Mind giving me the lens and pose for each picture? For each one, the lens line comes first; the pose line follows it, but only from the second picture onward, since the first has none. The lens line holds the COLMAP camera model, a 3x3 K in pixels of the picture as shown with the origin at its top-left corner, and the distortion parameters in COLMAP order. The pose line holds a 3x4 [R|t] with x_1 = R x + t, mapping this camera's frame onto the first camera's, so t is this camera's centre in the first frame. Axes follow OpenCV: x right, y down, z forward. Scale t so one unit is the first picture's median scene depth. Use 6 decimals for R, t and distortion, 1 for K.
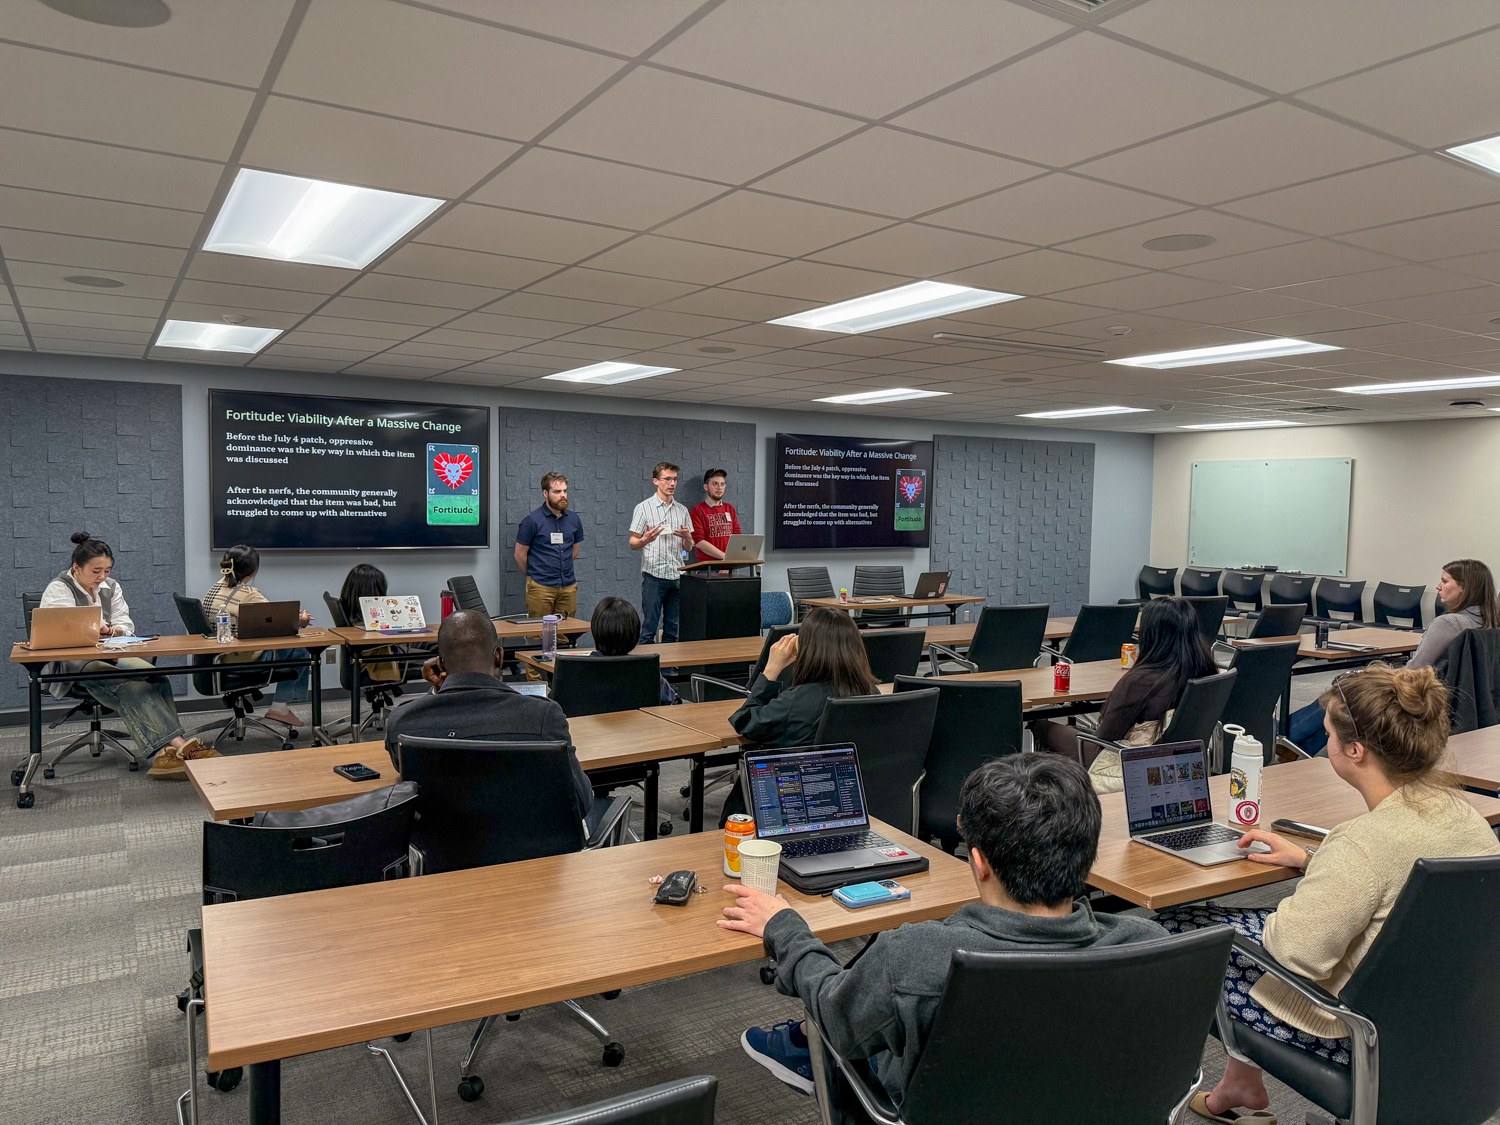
lens RADIAL K [[1073.1, 0, 750.0], [0, 1073.1, 562.5], [0, 0, 1]] dist [0.035322, -0.093713]
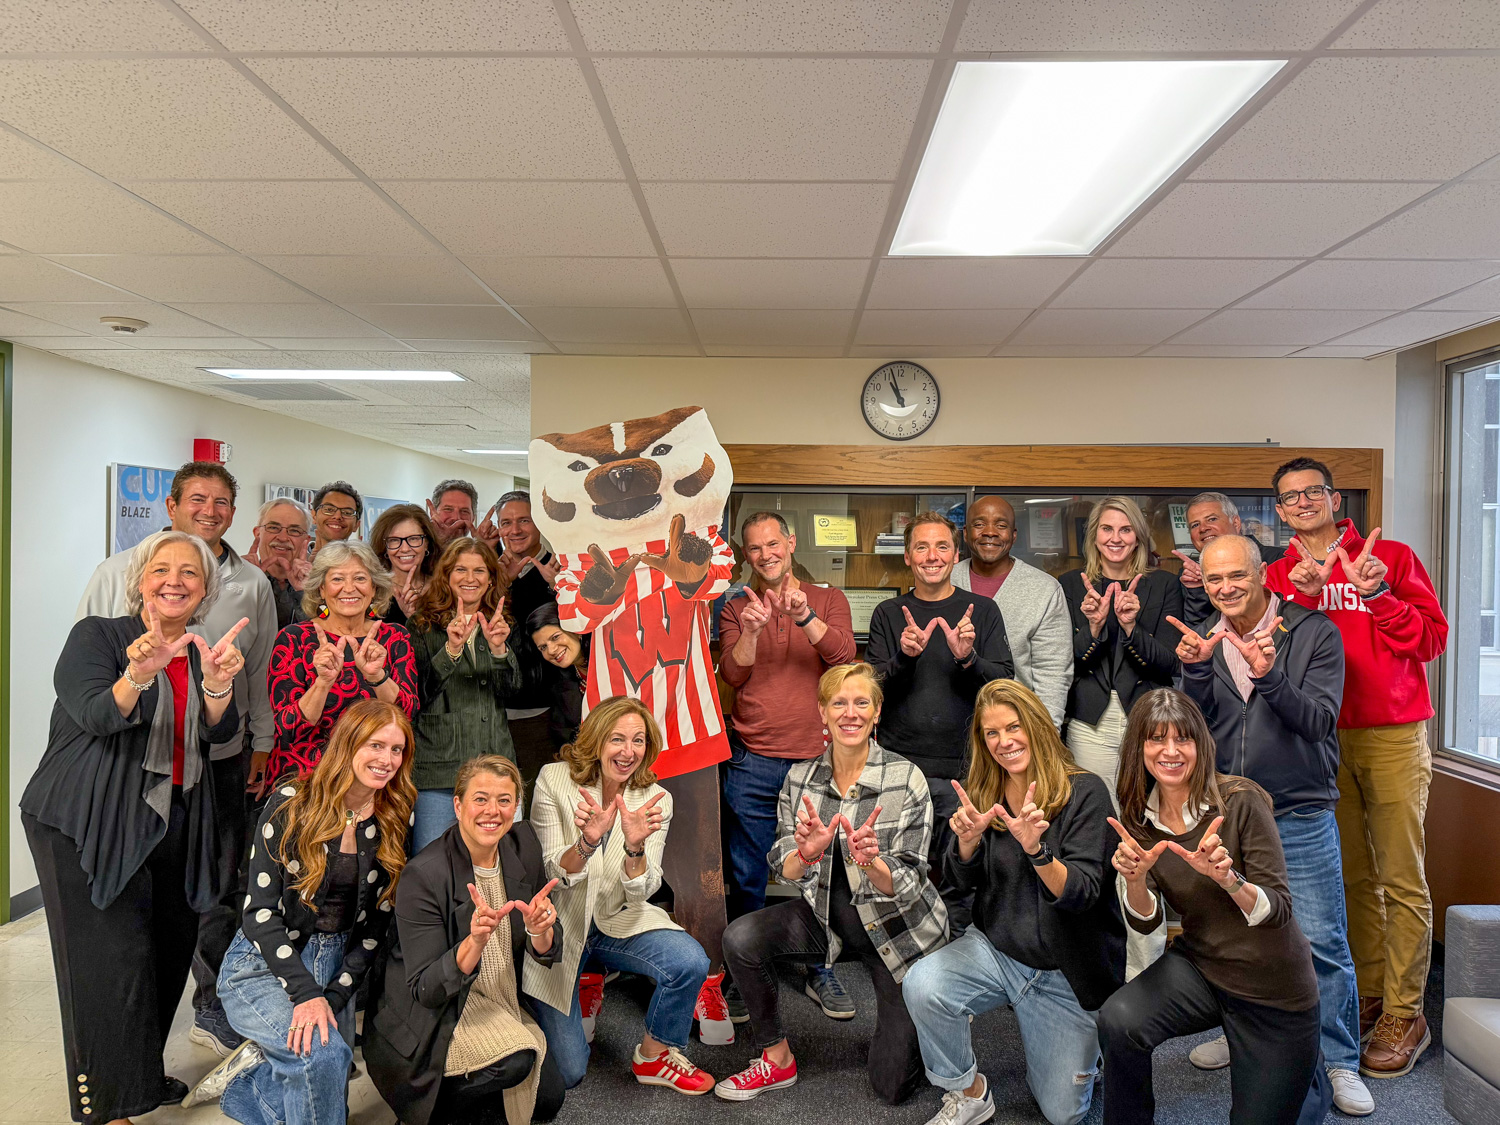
lens RADIAL K [[1073.1, 0, 750.0], [0, 1073.1, 562.5], [0, 0, 1]] dist [0.035322, -0.093713]
pose [[0.836524, -0.015608, -0.547708, -0.159947], [-0.011152, 0.998902, -0.045497, -0.031730], [0.547817, 0.044167, 0.835431, 0.286146]]
